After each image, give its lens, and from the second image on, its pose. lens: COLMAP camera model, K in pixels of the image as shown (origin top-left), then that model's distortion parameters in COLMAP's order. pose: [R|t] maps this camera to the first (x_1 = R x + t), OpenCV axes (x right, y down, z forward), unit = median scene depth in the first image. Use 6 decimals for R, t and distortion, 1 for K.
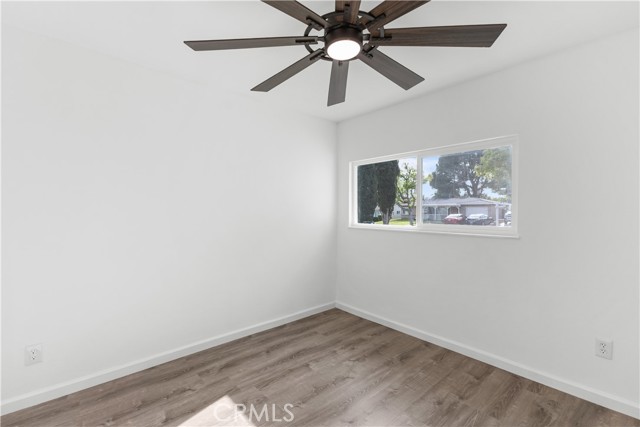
lens RADIAL K [[289.5, 0, 315.4], [0, 289.5, 216.7], [0, 0, 1]] dist [0.017235, -0.001154]
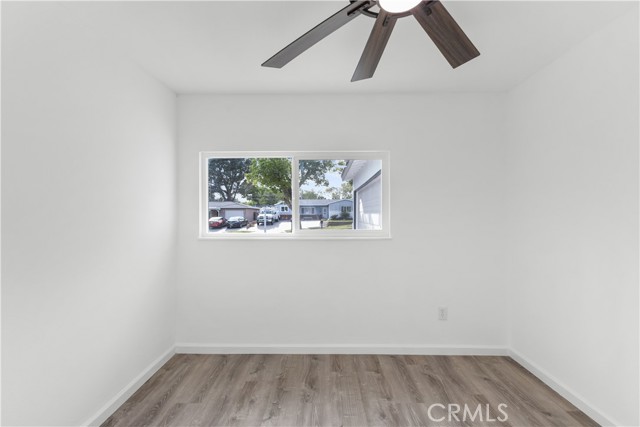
lens RADIAL K [[289.5, 0, 320.7], [0, 289.5, 208.9], [0, 0, 1]] dist [0.017235, -0.001154]
pose [[0.672540, 0.000929, 0.740061, -0.276963], [0.027356, 0.999285, -0.026115, -0.013430], [-0.739555, 0.037808, 0.672033, 0.314839]]
